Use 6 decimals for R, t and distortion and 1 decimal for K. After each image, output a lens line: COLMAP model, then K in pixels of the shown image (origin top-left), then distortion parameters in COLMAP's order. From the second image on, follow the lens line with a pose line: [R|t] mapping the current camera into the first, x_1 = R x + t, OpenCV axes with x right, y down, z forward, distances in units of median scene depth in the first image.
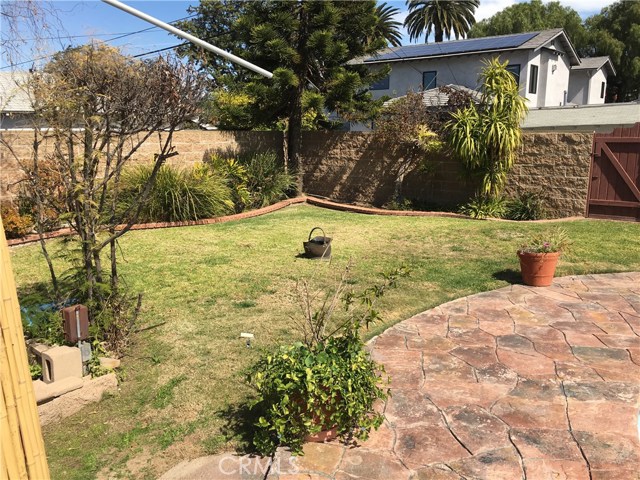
lens RADIAL K [[535.4, 0, 315.4], [0, 535.4, 236.3], [0, 0, 1]] dist [0.018854, -0.004341]
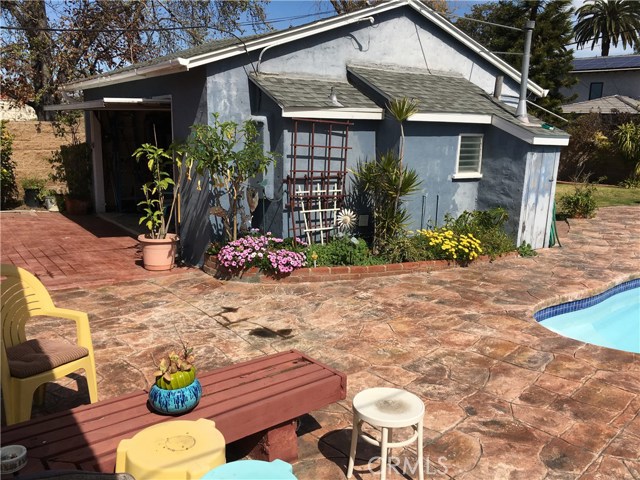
lens RADIAL K [[544.4, 0, 321.4], [0, 544.4, 238.2], [0, 0, 1]] dist [0.067065, -0.098002]
pose [[0.973252, 0.079744, -0.215455, -0.092827], [-0.077659, 0.996815, 0.018137, 0.059727], [0.216215, -0.000920, 0.976345, -0.325809]]
